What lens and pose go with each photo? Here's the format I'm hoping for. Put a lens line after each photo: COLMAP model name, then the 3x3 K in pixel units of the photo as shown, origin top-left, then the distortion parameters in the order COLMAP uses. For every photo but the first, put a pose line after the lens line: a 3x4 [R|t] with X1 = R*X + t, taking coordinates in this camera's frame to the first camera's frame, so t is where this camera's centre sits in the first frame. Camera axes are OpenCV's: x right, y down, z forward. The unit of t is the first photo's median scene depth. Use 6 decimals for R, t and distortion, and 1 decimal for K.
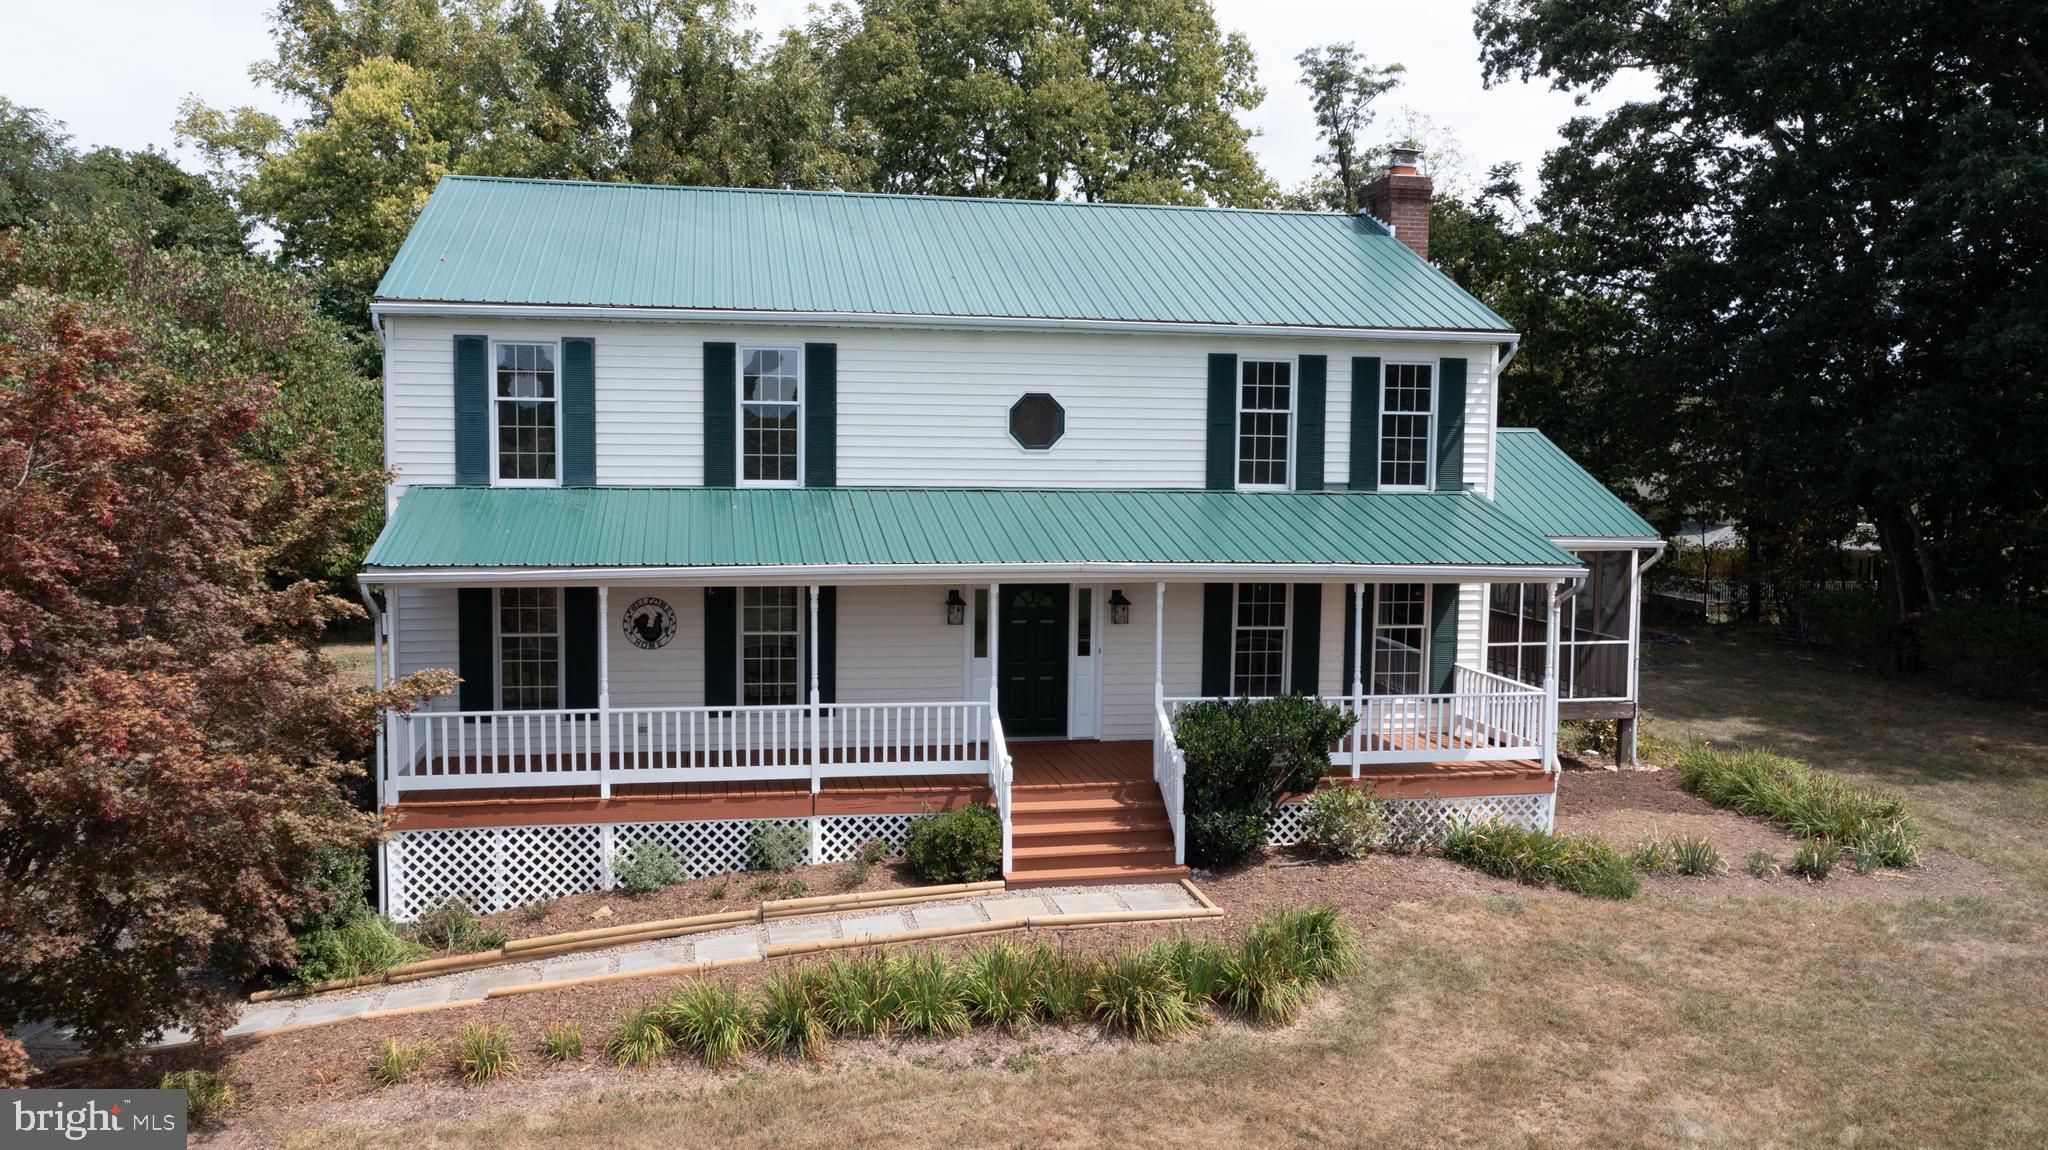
lens RADIAL K [[1630.5, 0, 1013.4], [0, 1630.5, 576.0], [0, 0, 1]] dist [-0.006280, 0.011796]
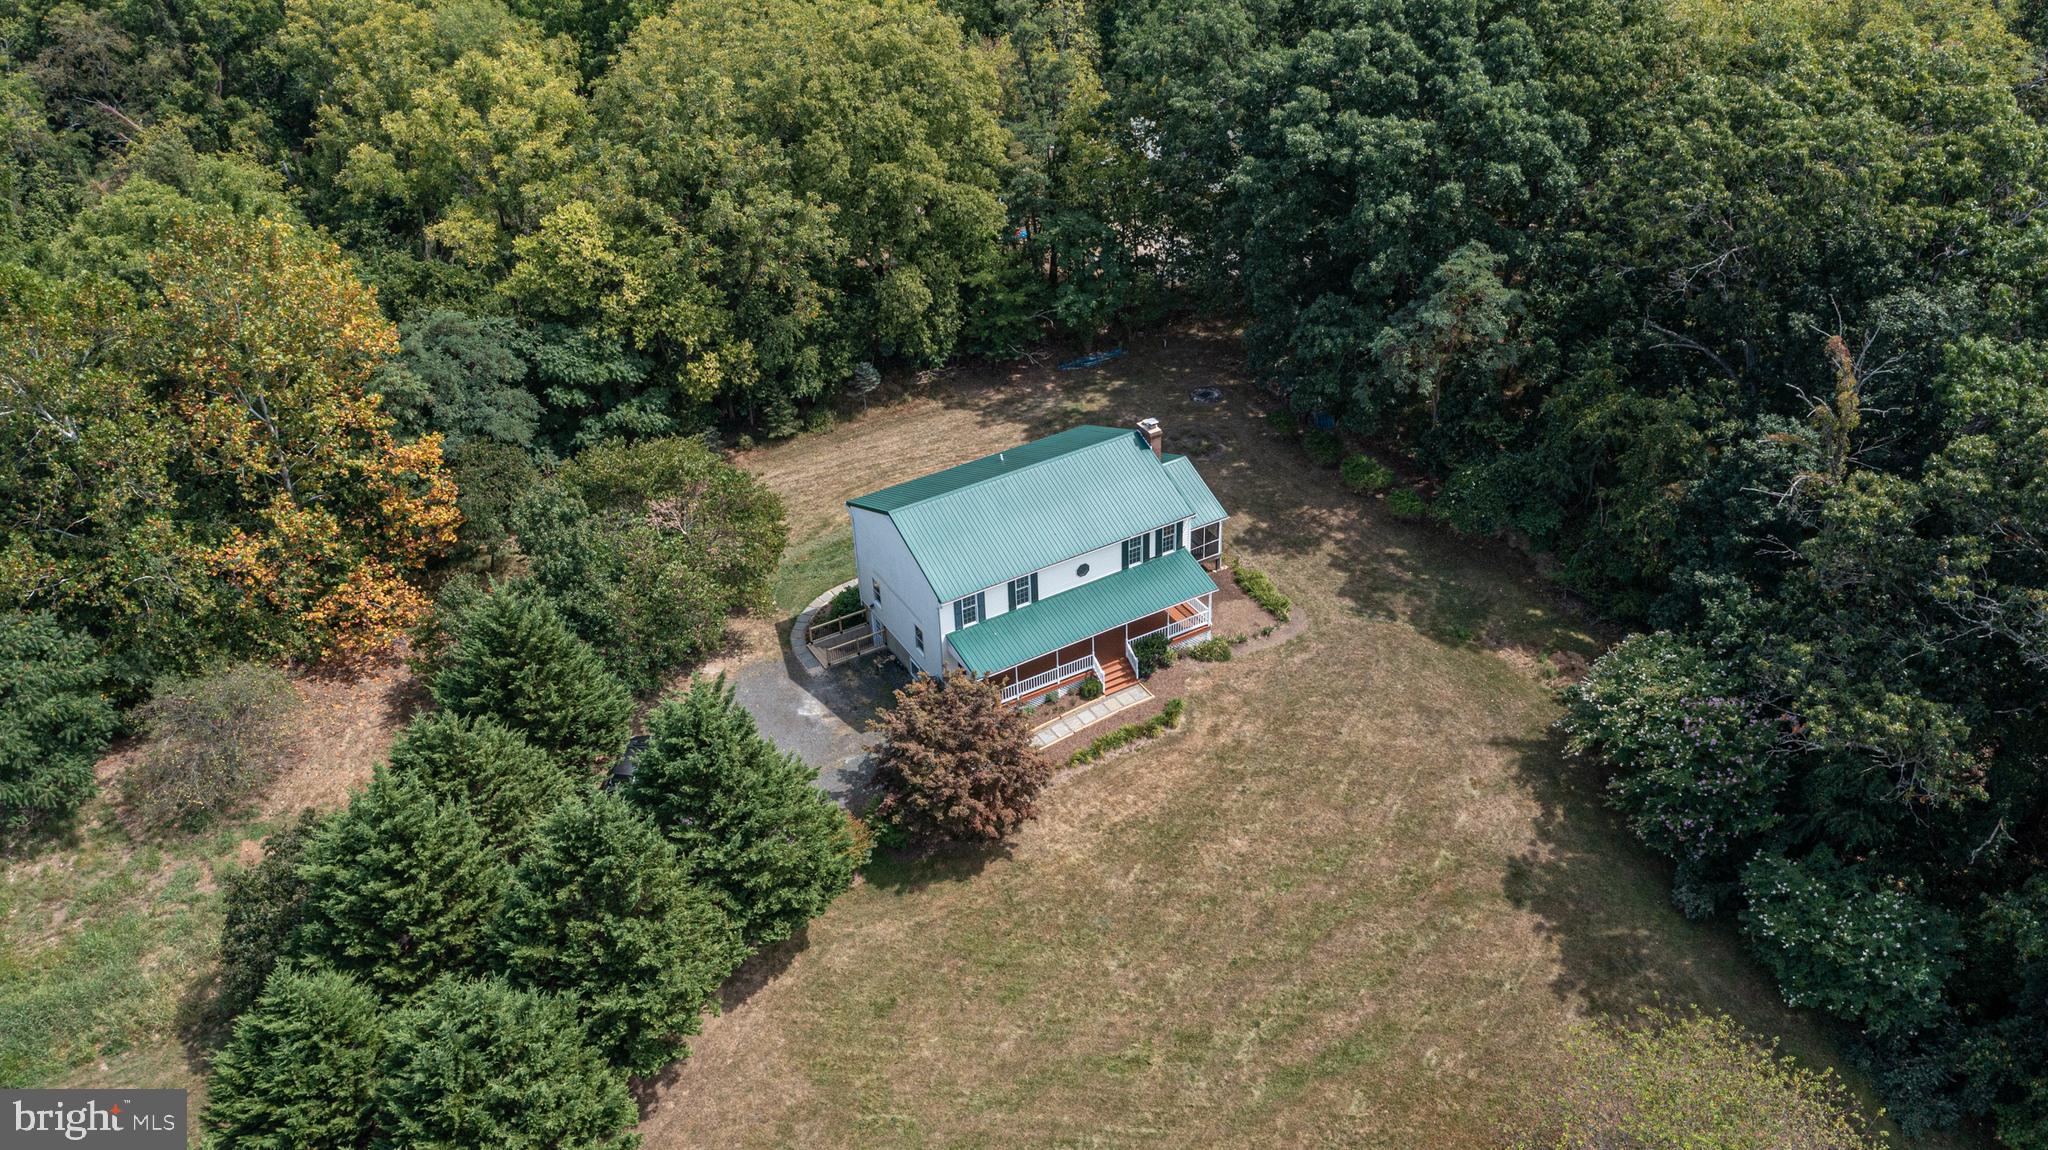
lens RADIAL K [[1774.6, 0, 1015.4], [0, 1774.6, 587.5], [0, 0, 1]] dist [0.003105, -0.003088]
pose [[0.944163, -0.224570, 0.241091, -1.250560], [0.073379, 0.856678, 0.510605, -2.392800], [-0.321204, -0.464403, 0.825323, -2.621499]]
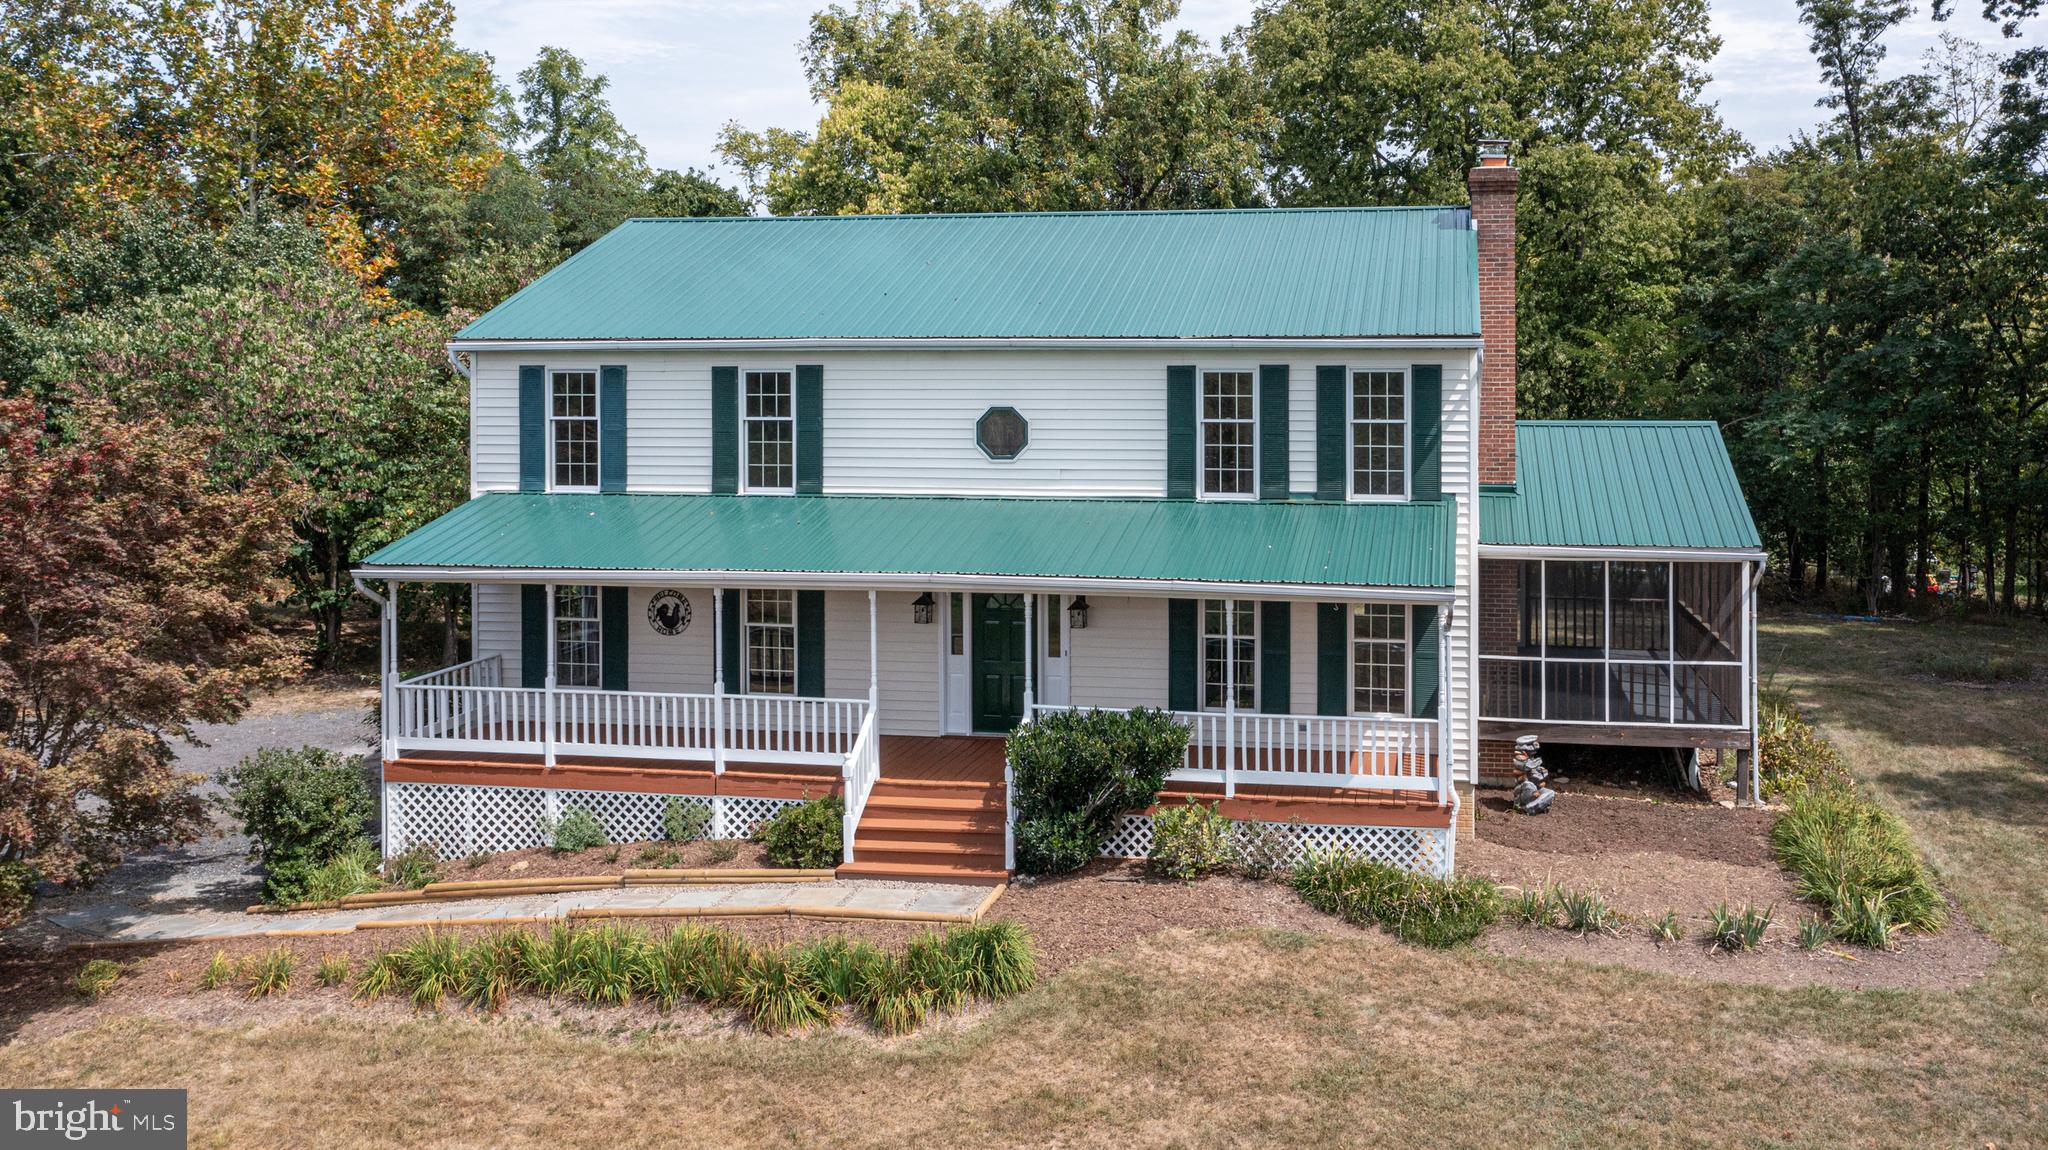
lens RADIAL K [[1630.5, 0, 1164.3], [0, 1630.5, 472.0], [0, 0, 1]] dist [-0.006280, 0.011796]
pose [[0.938037, 0.006579, -0.346473, 0.521563], [-0.017709, 0.999423, -0.028968, -0.044661], [0.346083, 0.033309, 0.937612, 0.049040]]
